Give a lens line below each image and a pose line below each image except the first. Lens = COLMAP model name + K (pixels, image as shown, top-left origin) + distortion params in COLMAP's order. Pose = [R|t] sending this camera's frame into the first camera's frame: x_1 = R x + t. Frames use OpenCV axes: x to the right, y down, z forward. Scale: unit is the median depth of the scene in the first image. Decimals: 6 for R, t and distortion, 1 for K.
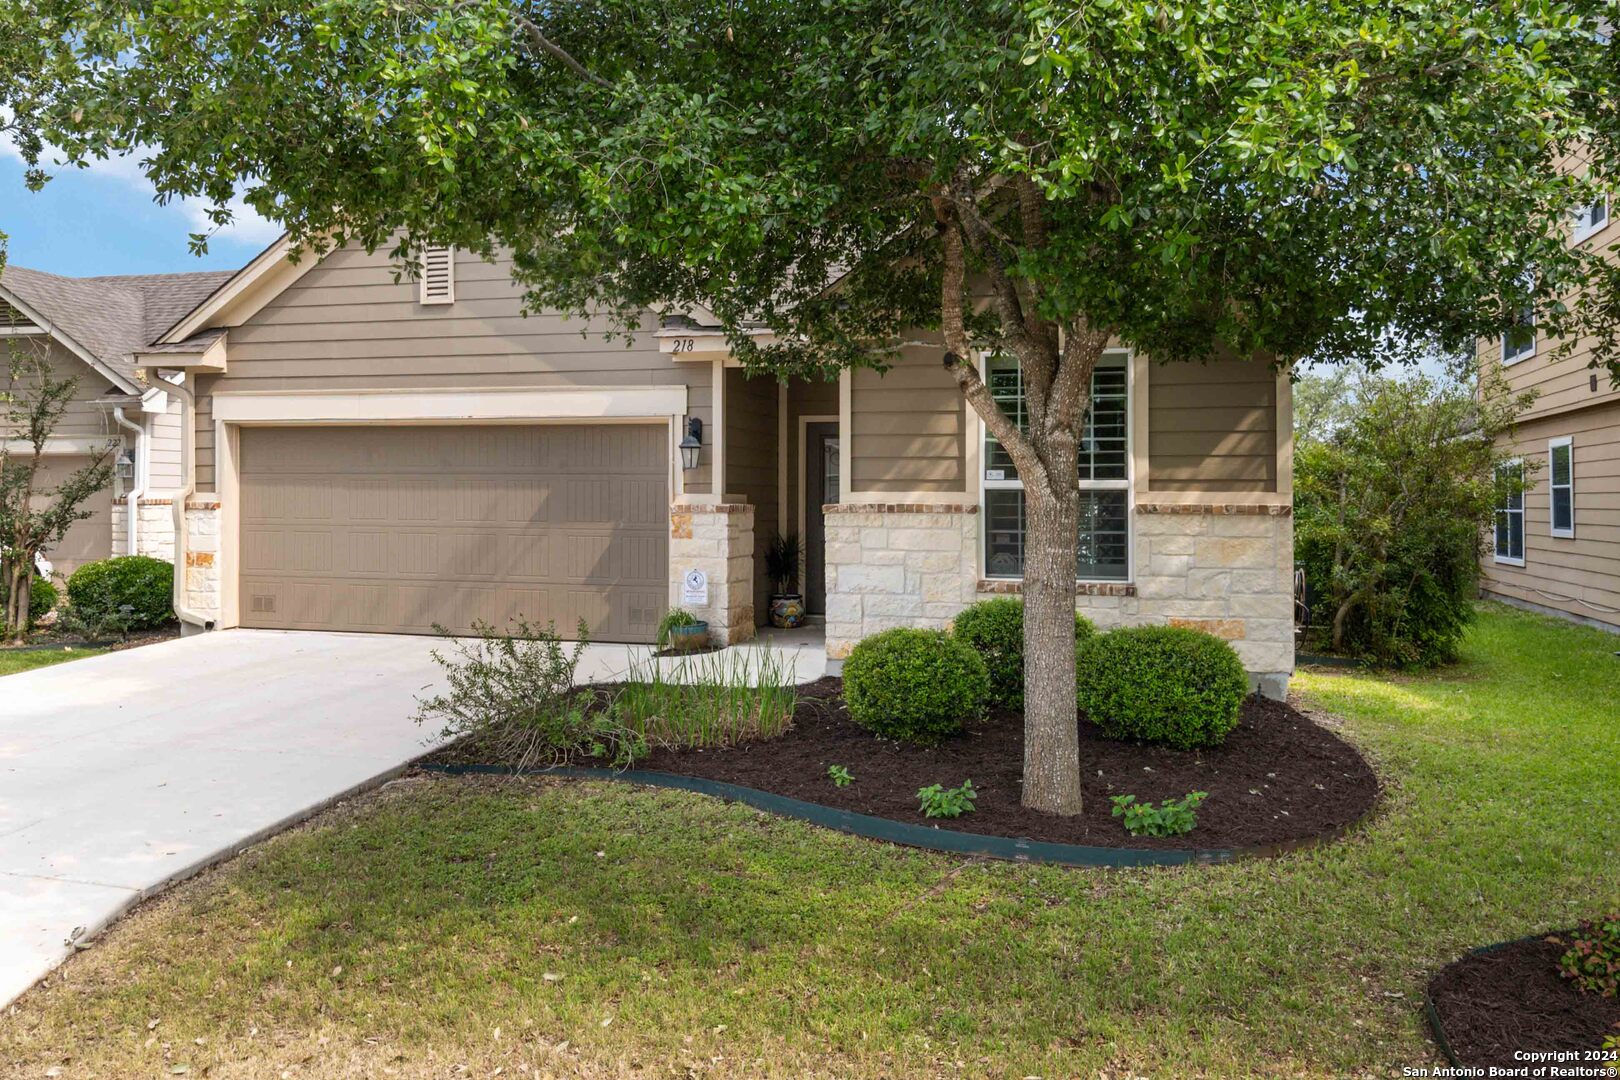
lens RADIAL K [[829.3, 0, 810.5], [0, 829.3, 525.6], [0, 0, 1]] dist [0.001083, 0.001012]
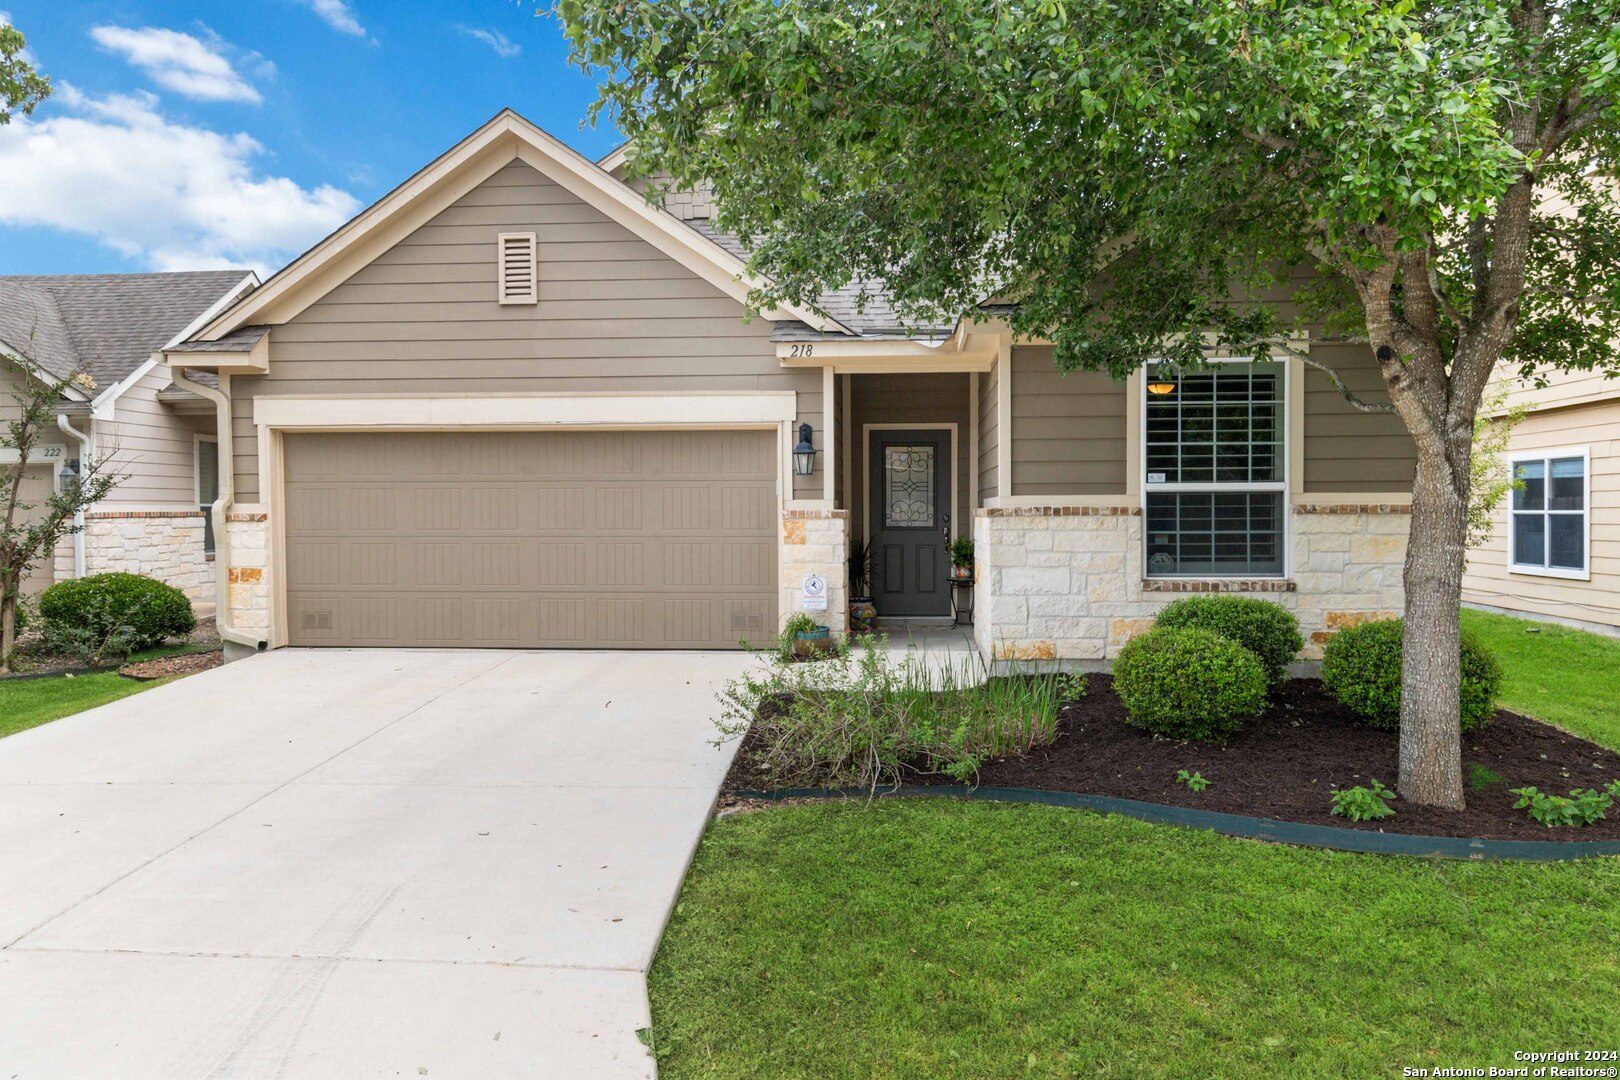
lens RADIAL K [[772.1, 0, 812.1], [0, 772.1, 543.5], [0, 0, 1]] dist [0.001536, -0.000949]
pose [[0.991860, -0.015139, 0.126428, -0.254923], [0.013229, 0.999785, 0.015938, -0.000056], [-0.126642, -0.014136, 0.991848, 0.074205]]
